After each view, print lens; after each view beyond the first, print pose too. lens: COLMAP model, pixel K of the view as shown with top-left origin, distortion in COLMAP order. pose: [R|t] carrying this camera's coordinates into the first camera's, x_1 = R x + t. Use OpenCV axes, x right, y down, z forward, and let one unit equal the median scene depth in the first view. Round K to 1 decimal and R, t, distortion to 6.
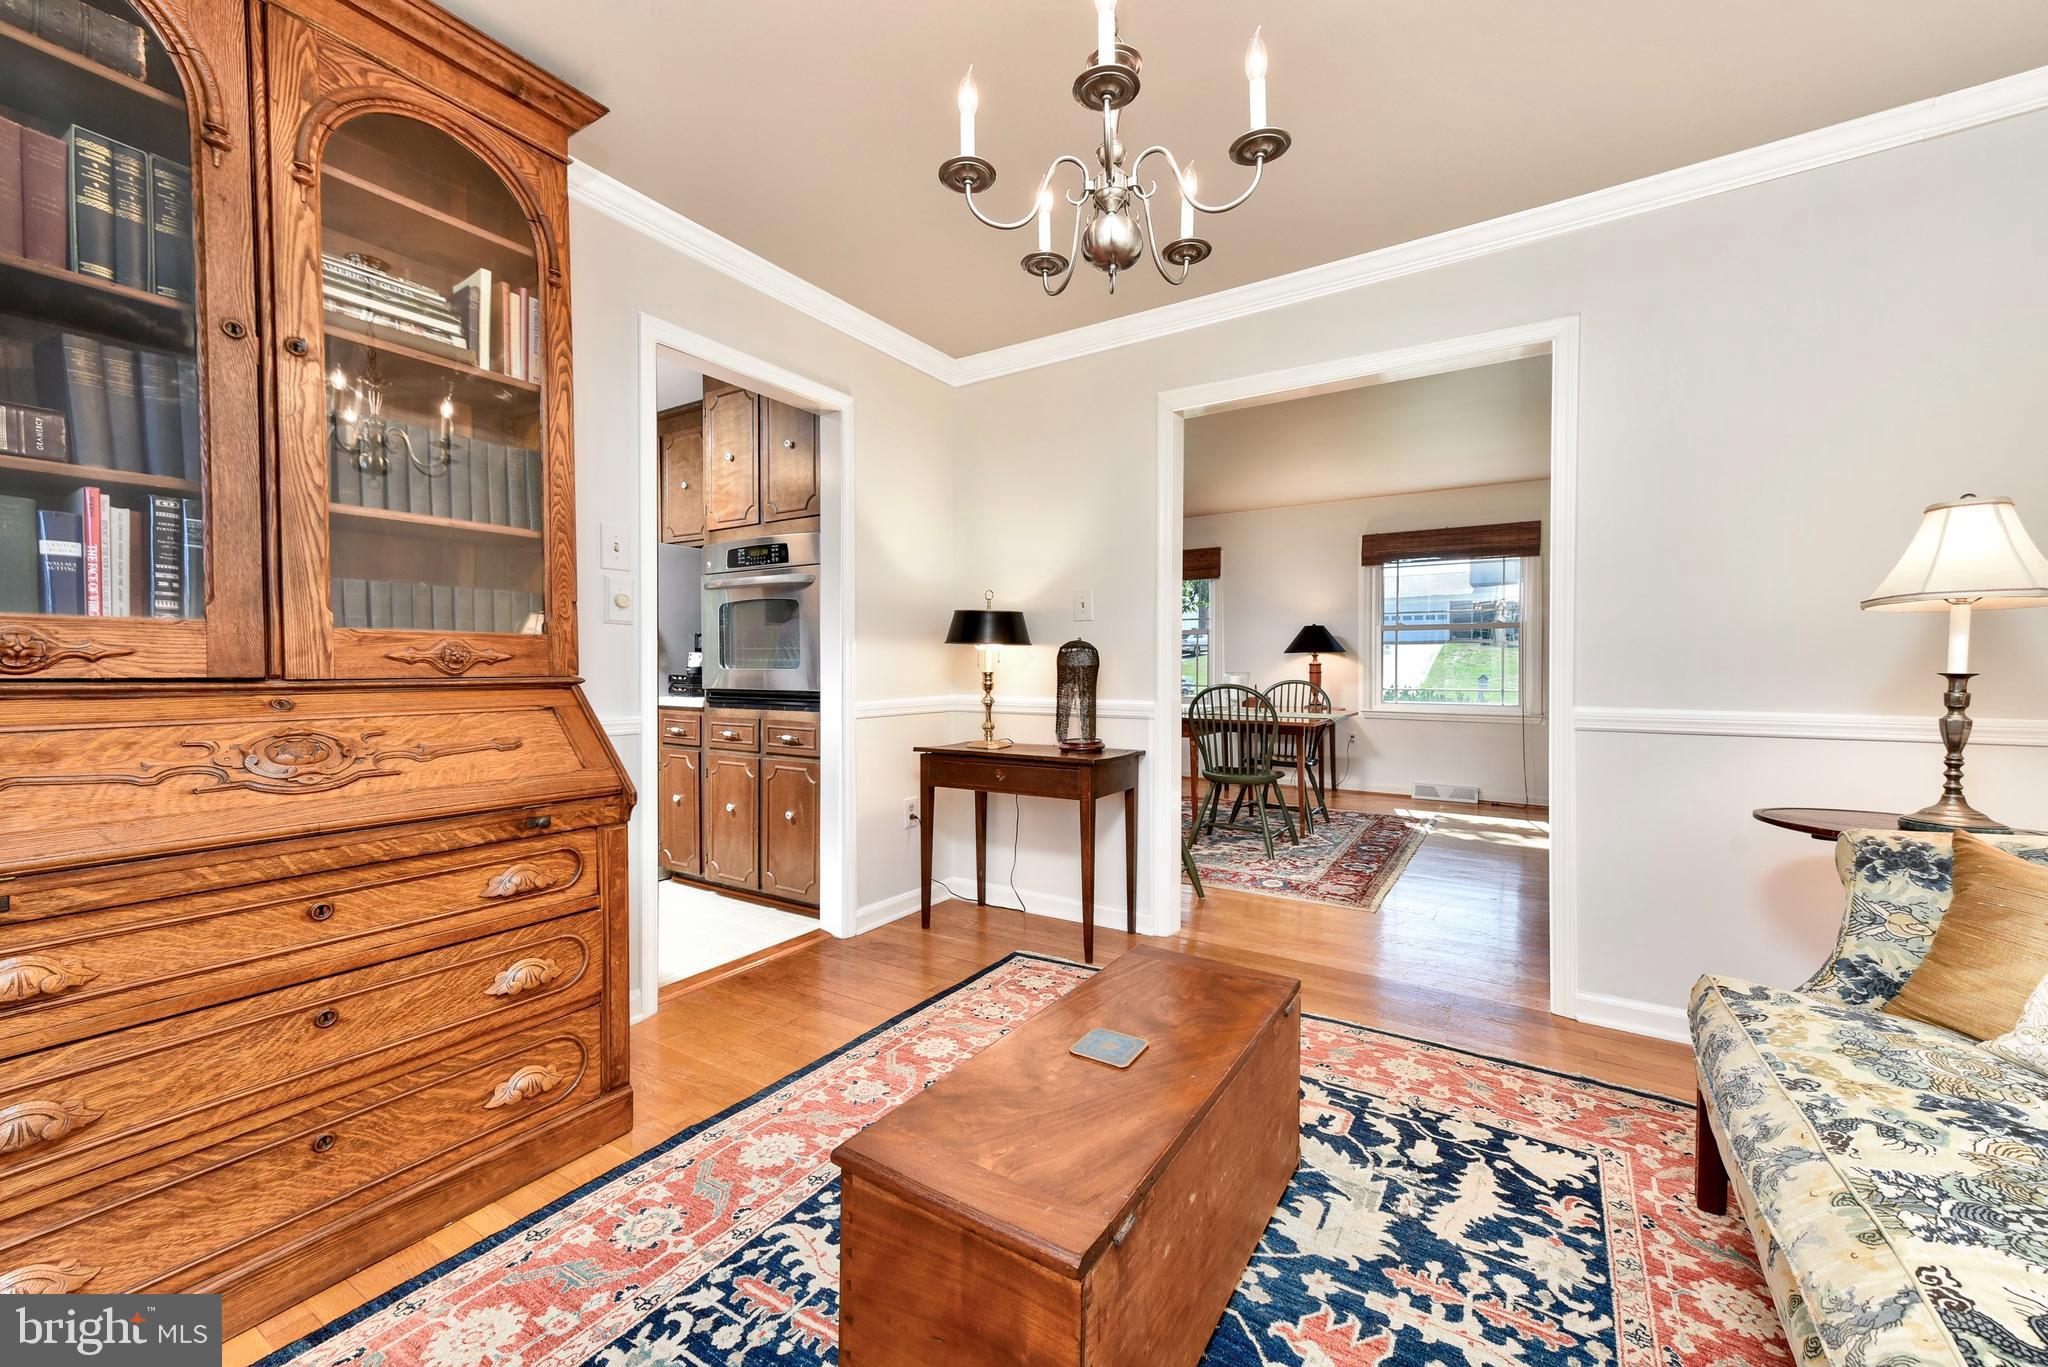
lens RADIAL K [[804.7, 0, 1031.0], [0, 804.7, 678.5], [0, 0, 1]] dist [0.018205, -0.000193]
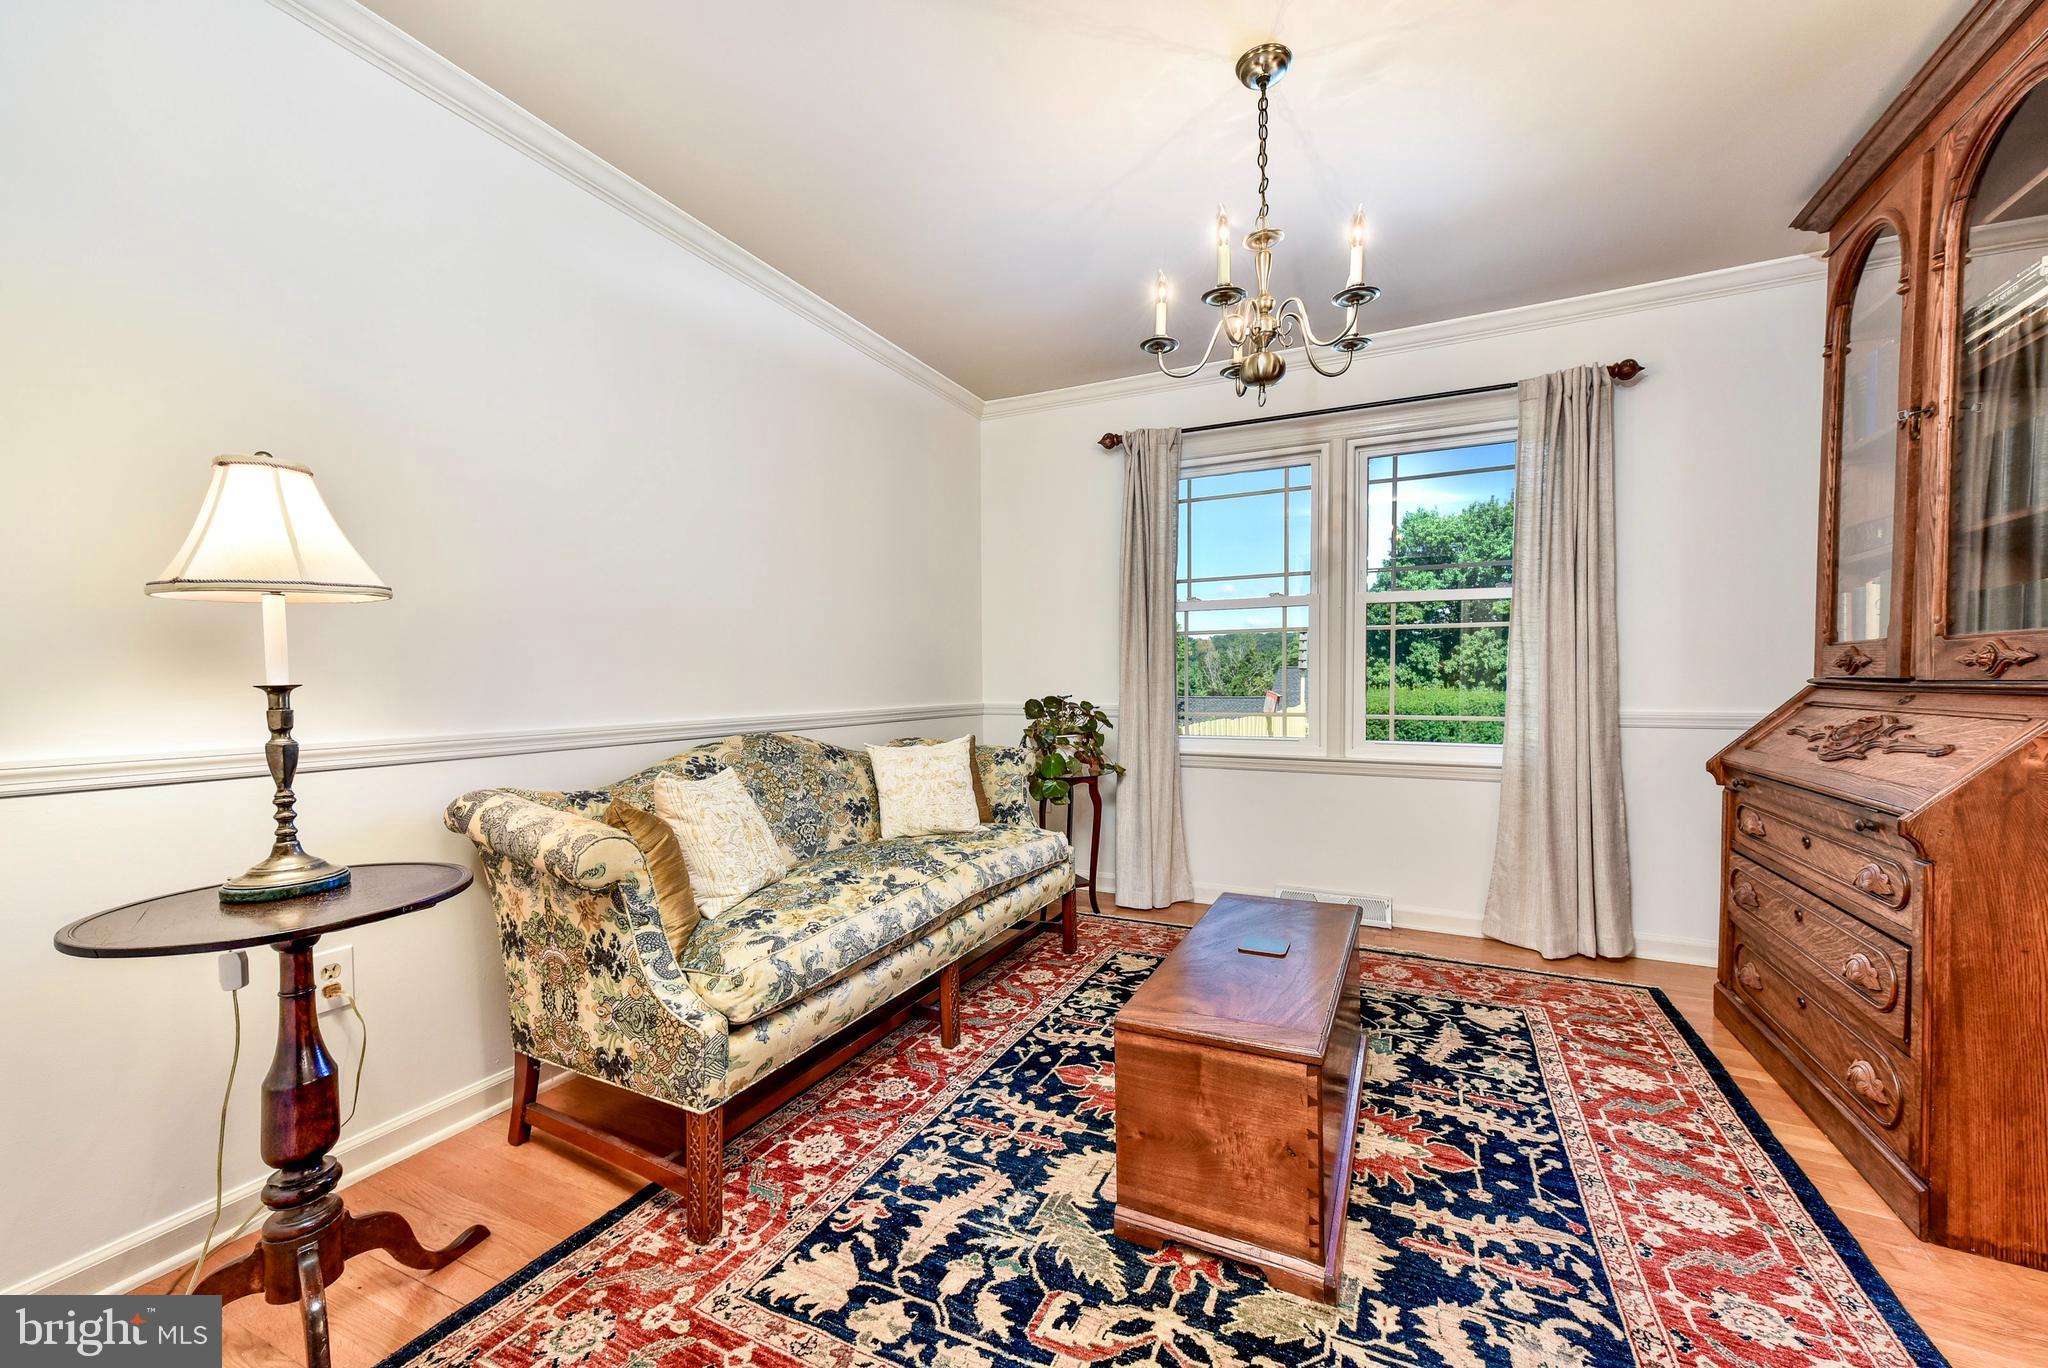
lens RADIAL K [[804.7, 0, 1015.9], [0, 804.7, 688.3], [0, 0, 1]] dist [0.018205, -0.000193]
pose [[-0.995088, 0.006734, -0.098762, 0.563731], [0.004105, 0.999632, 0.026802, -0.022610], [0.098906, 0.026265, -0.994750, 1.999641]]
